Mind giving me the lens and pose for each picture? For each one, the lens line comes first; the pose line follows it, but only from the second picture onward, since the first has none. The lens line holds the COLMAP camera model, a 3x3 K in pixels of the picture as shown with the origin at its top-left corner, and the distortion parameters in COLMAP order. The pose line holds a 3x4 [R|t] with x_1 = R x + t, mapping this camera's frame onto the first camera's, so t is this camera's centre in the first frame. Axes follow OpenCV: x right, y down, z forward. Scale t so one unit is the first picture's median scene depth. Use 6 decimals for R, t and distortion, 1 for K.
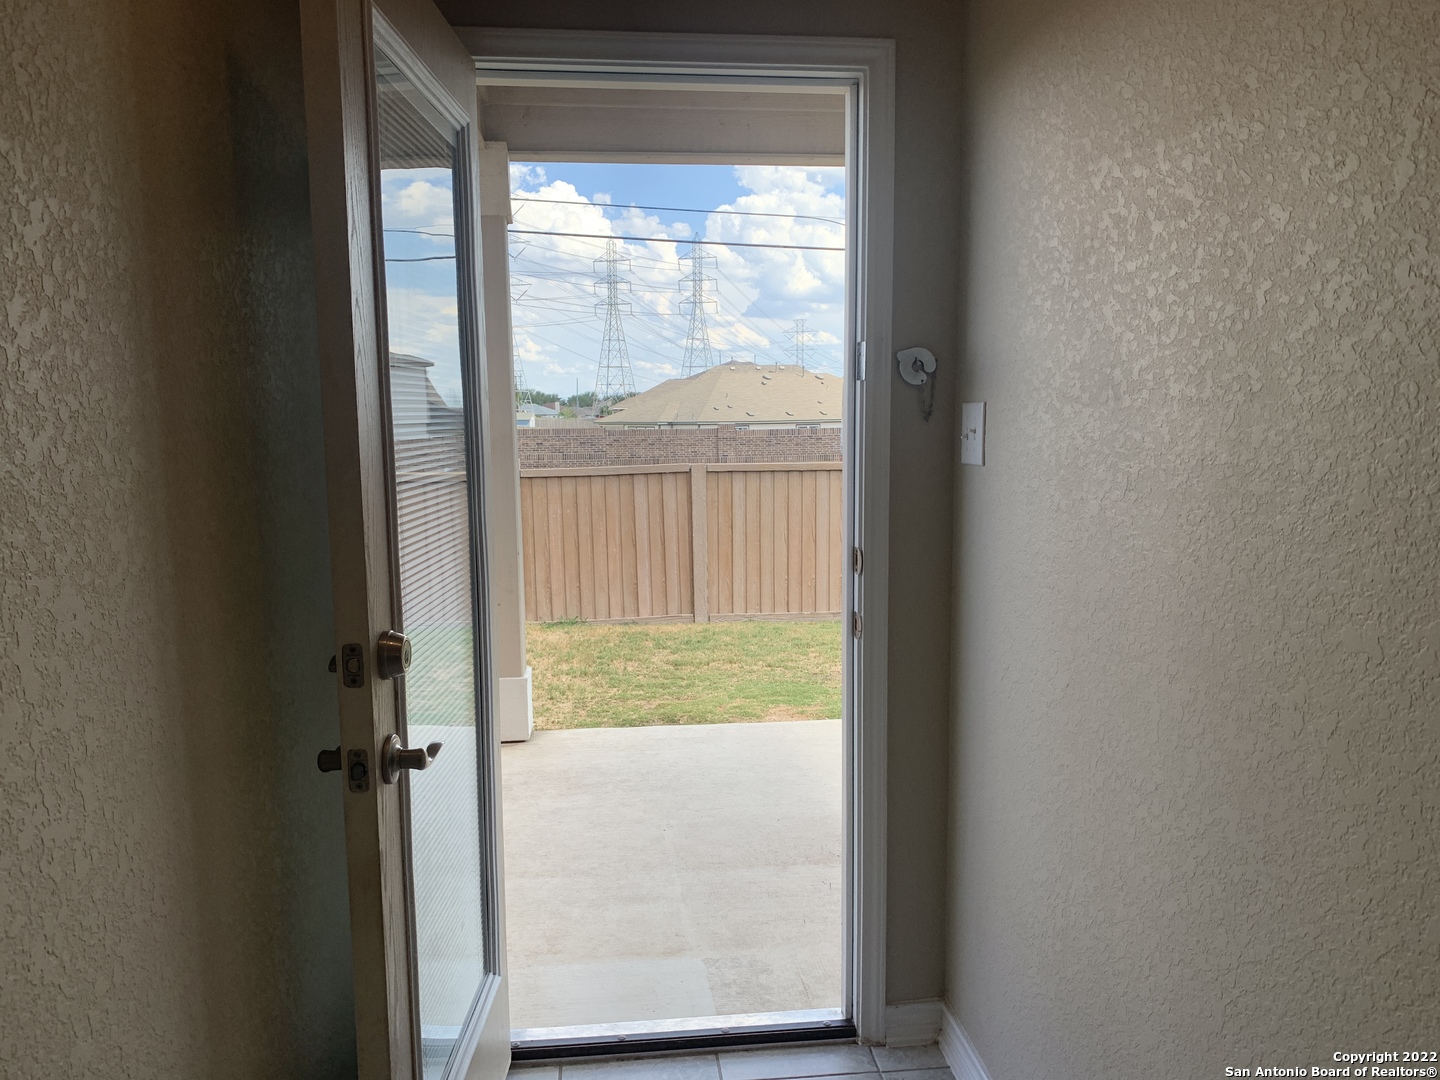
lens RADIAL K [[1096.1, 0, 734.9], [0, 1096.1, 547.3], [0, 0, 1]] dist [0.037235, -0.050423]
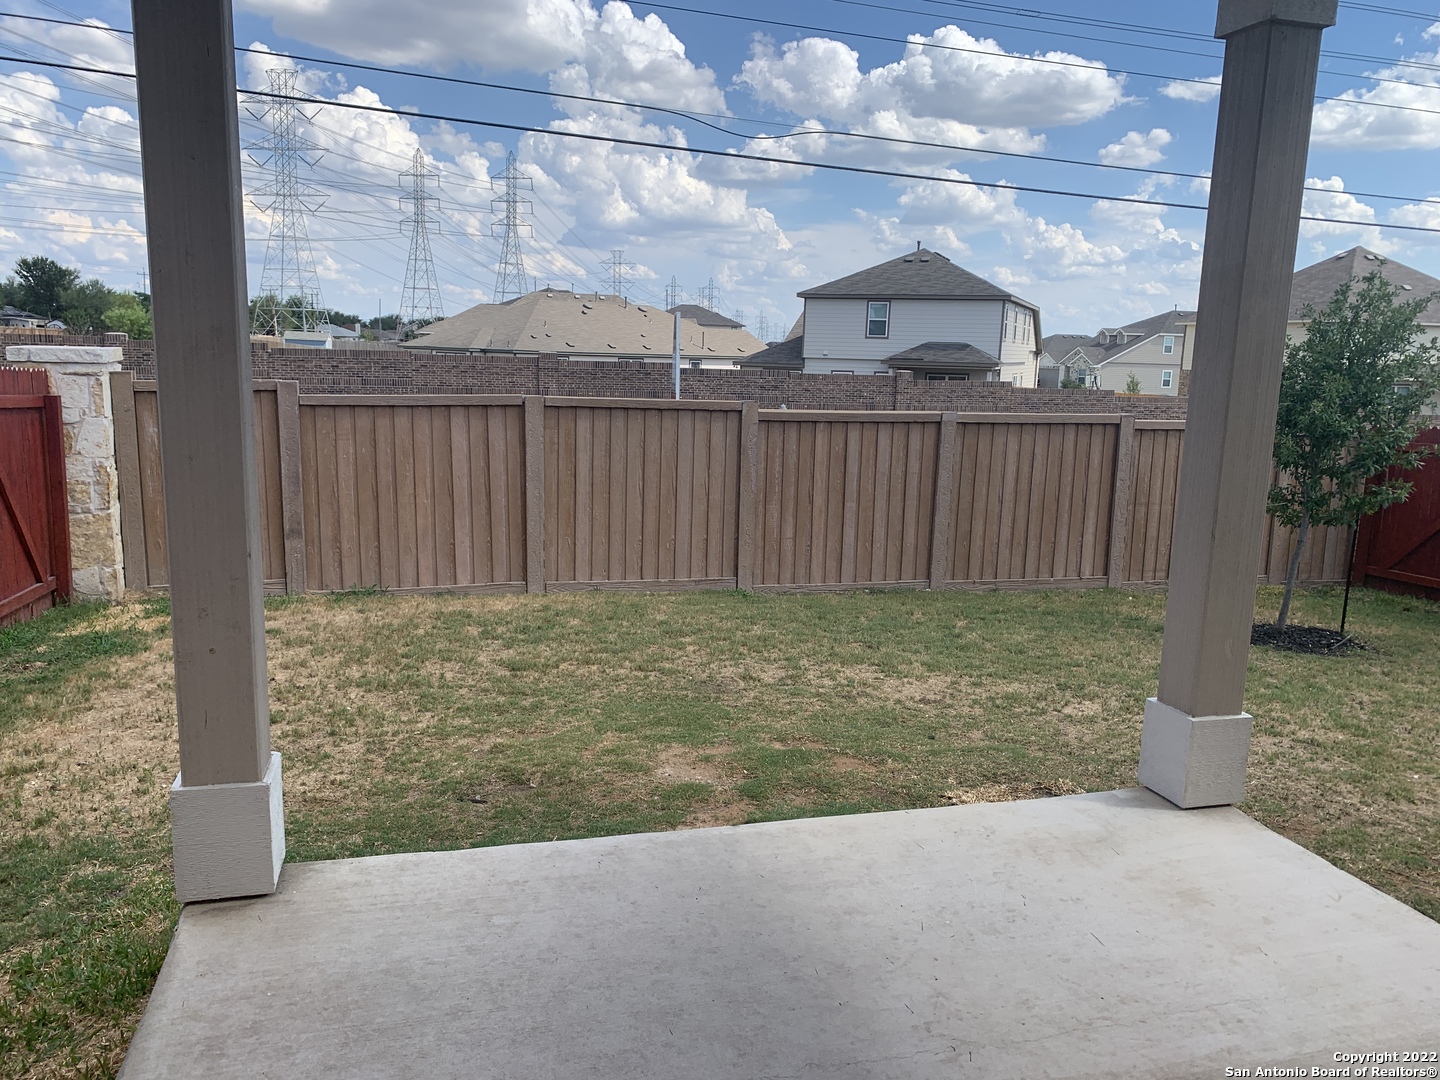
lens RADIAL K [[1096.1, 0, 734.9], [0, 1096.1, 547.3], [0, 0, 1]] dist [0.037235, -0.050423]
pose [[0.985404, 0.013467, 0.169696, -0.023218], [-0.023157, 0.998204, 0.055256, -0.013051], [-0.168647, -0.058379, 0.983946, 0.177026]]
